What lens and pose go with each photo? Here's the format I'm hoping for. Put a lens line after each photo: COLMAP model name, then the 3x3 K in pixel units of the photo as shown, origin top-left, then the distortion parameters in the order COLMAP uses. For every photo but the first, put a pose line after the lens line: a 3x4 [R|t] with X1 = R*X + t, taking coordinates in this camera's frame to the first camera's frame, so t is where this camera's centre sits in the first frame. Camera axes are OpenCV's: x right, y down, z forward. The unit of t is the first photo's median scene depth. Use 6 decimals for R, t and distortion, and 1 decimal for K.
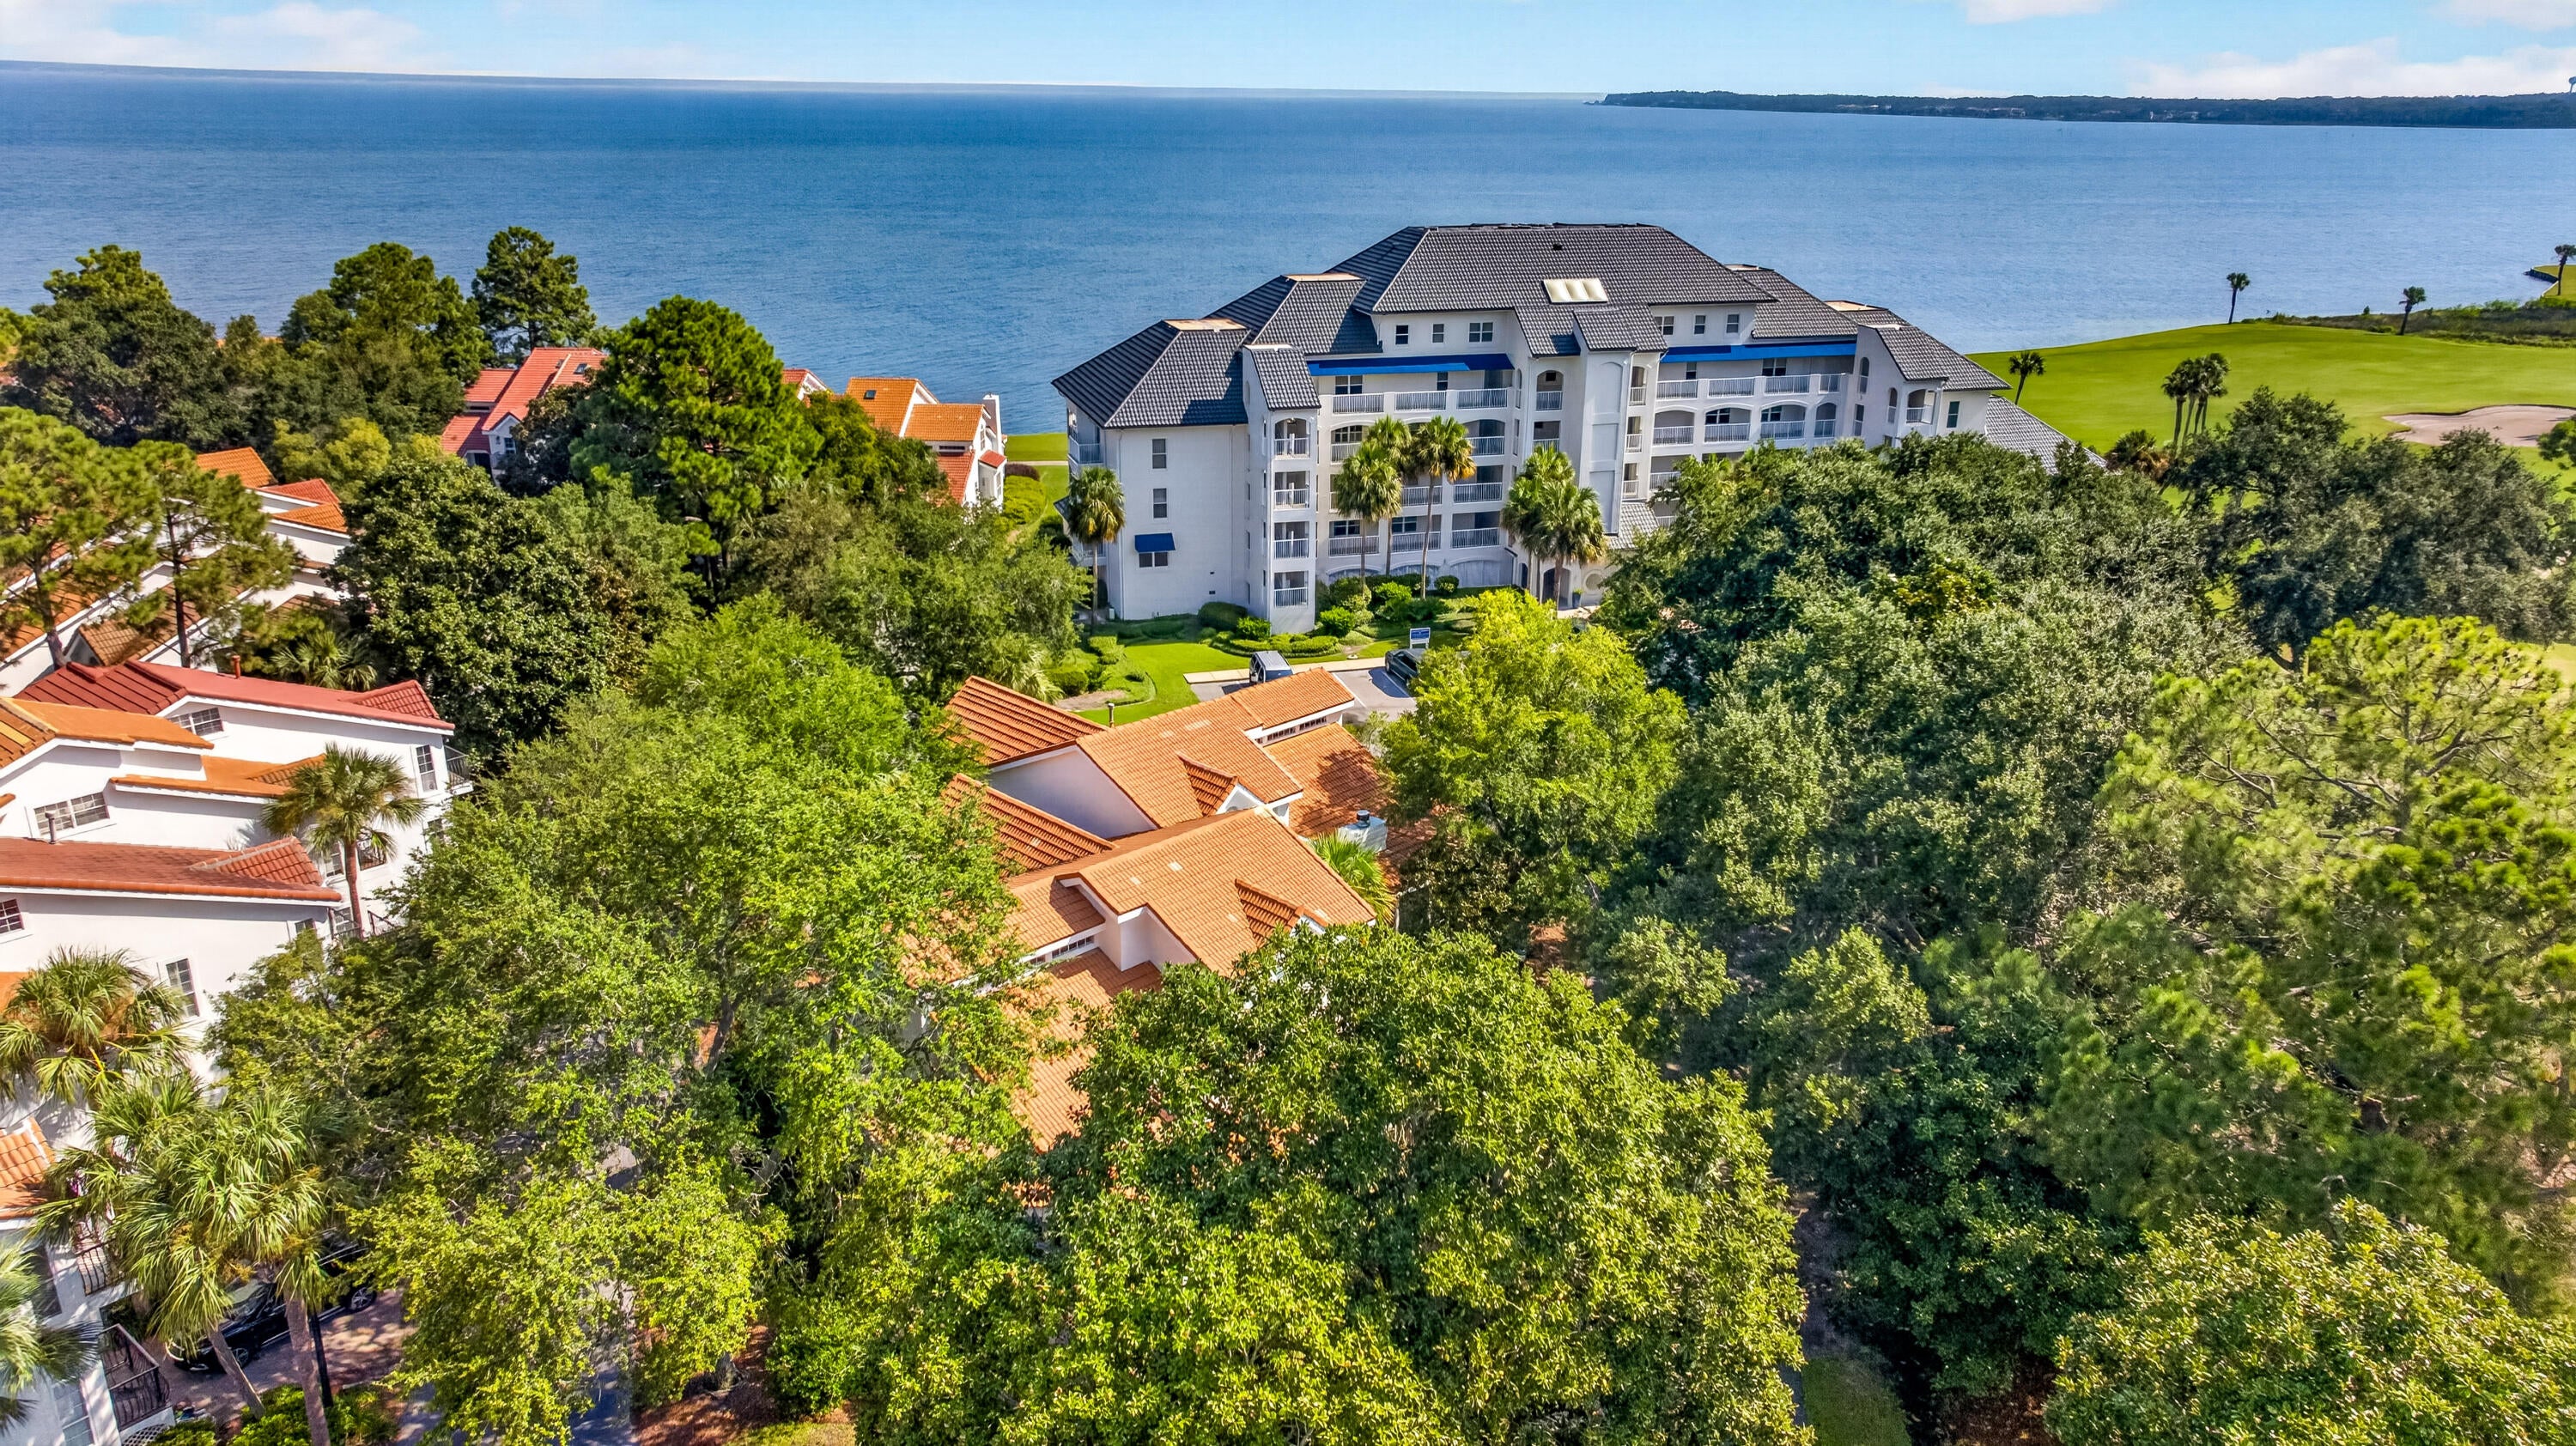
lens RADIAL K [[1736.8, 0, 1289.5], [0, 1736.8, 722.5], [0, 0, 1]] dist [0.027364, -0.003723]
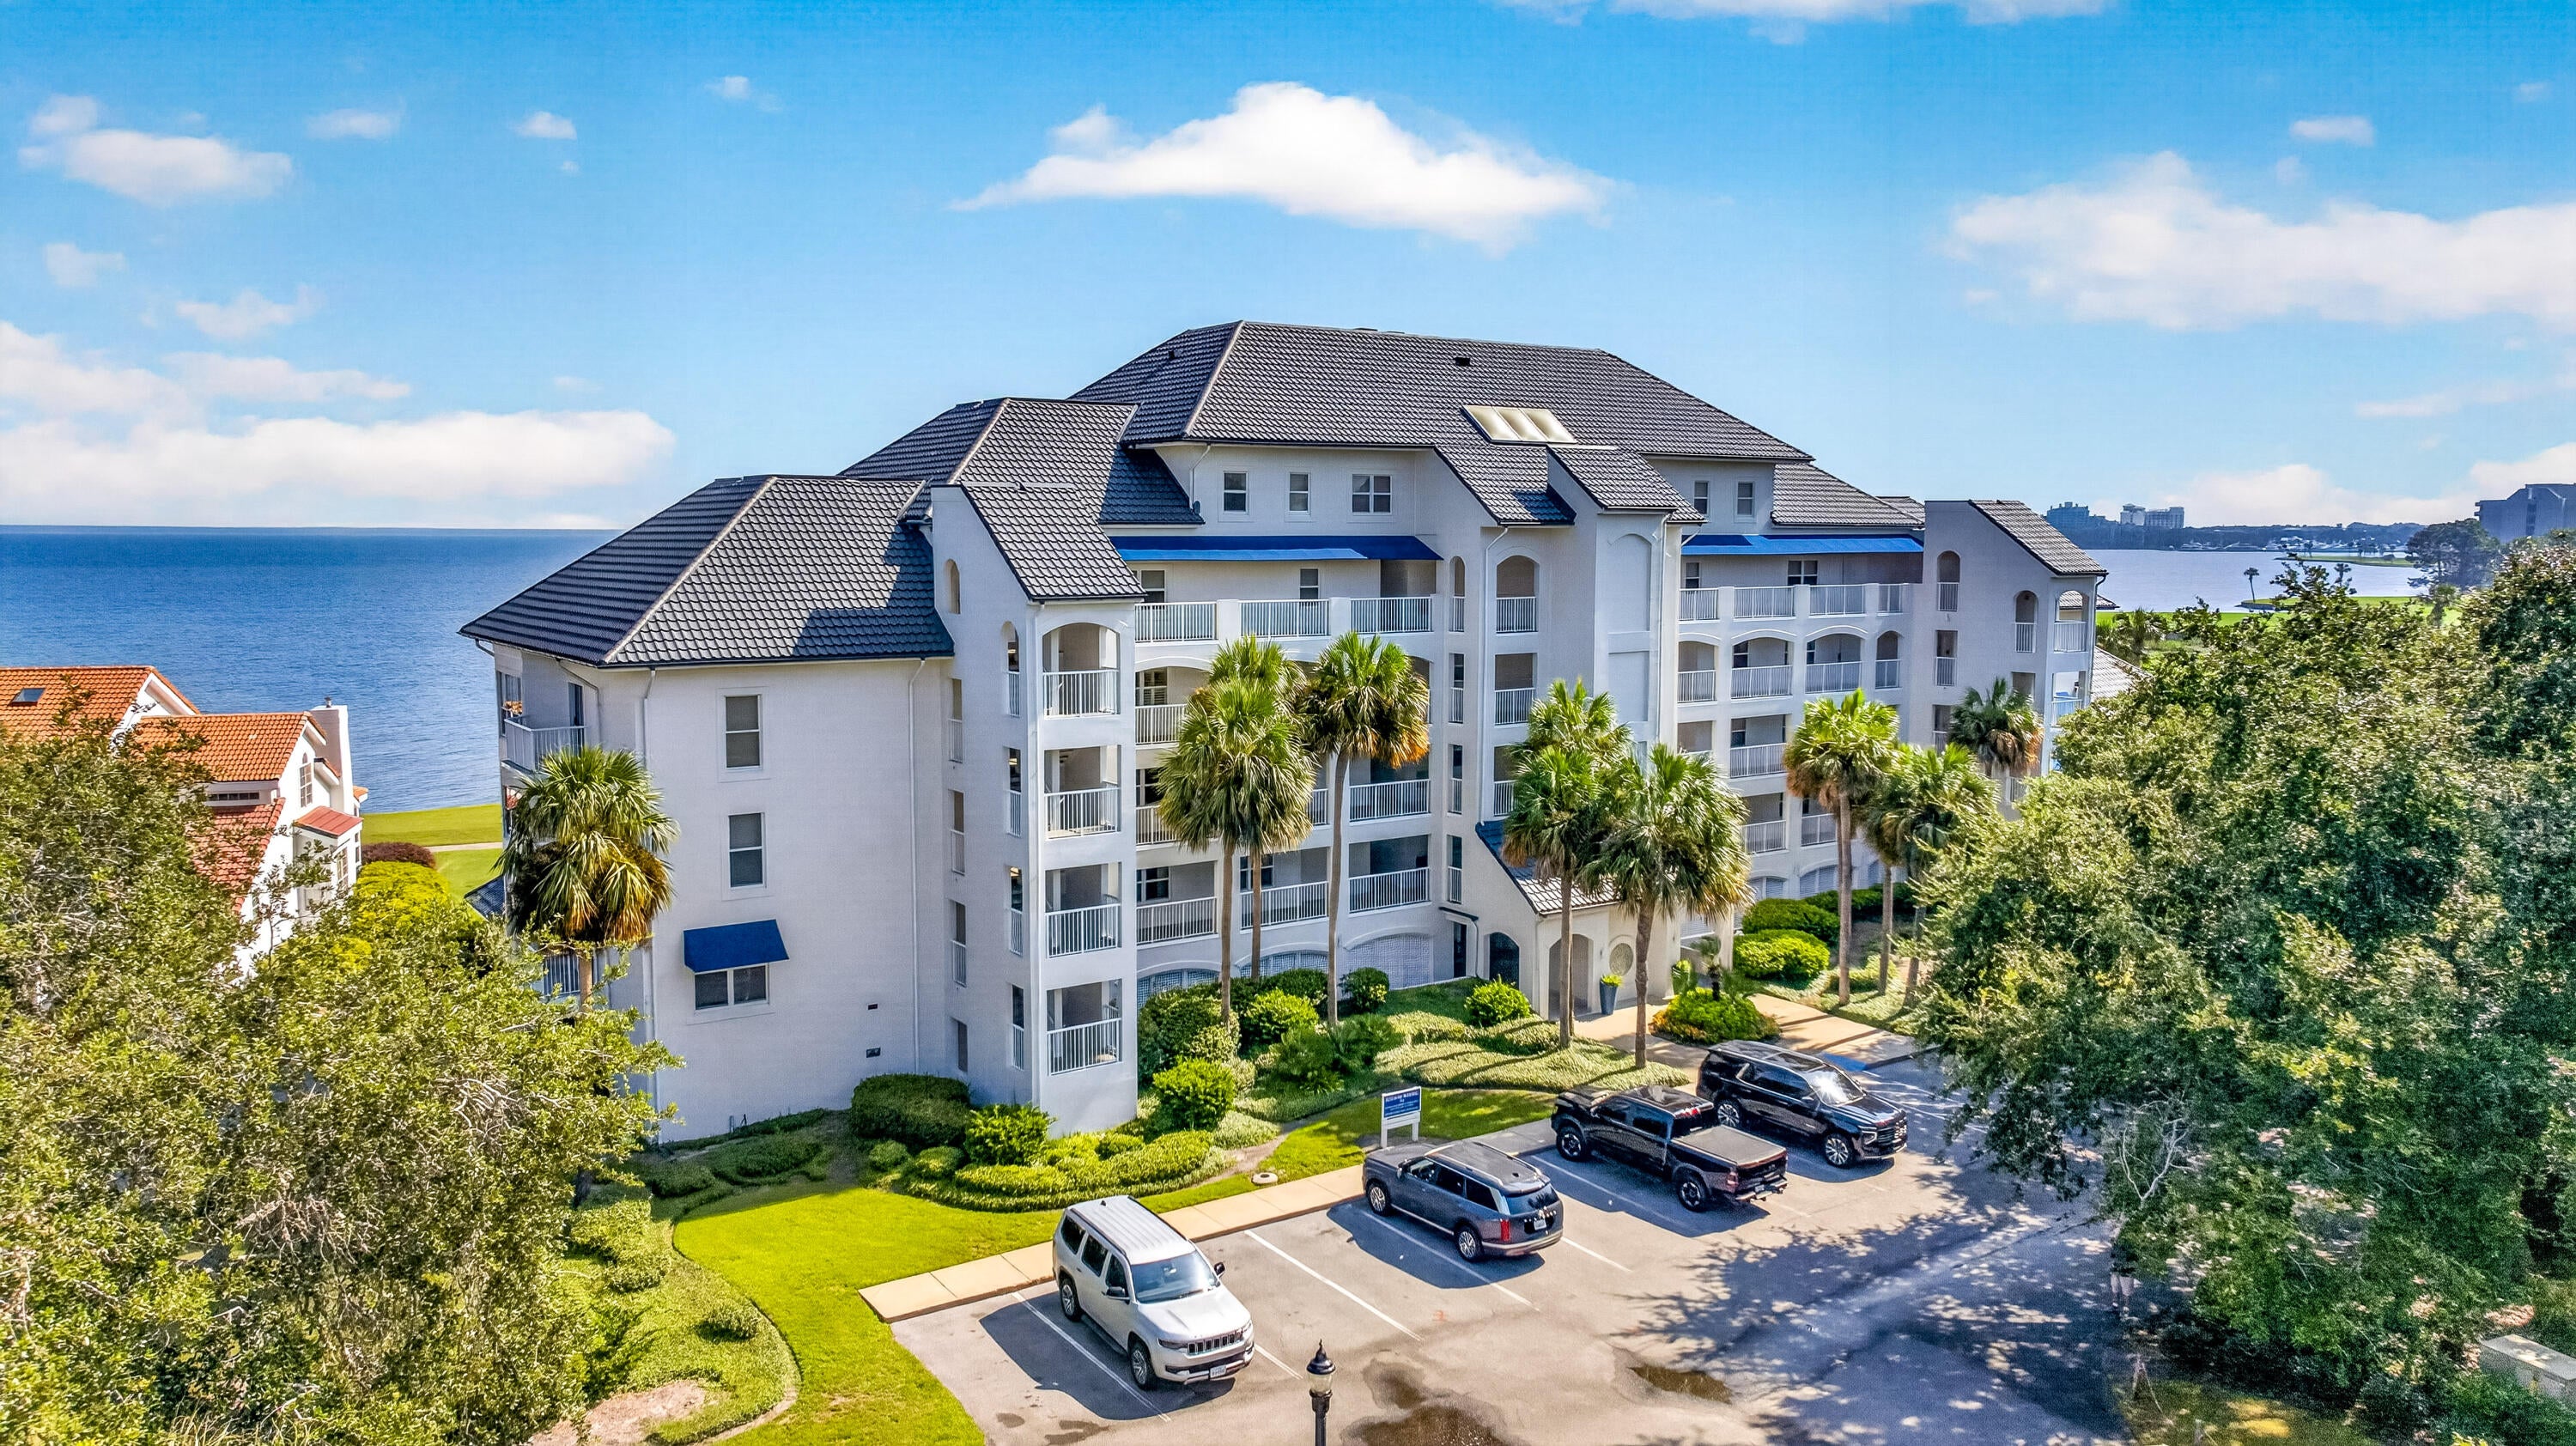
lens RADIAL K [[1736.8, 0, 1287.7], [0, 1736.8, 720.1], [0, 0, 1]] dist [0.027364, -0.003723]
pose [[0.951515, -0.038014, 0.305246, -0.075910], [0.109563, 0.969137, -0.220838, -0.048556], [-0.287430, 0.243574, 0.926313, 0.556518]]
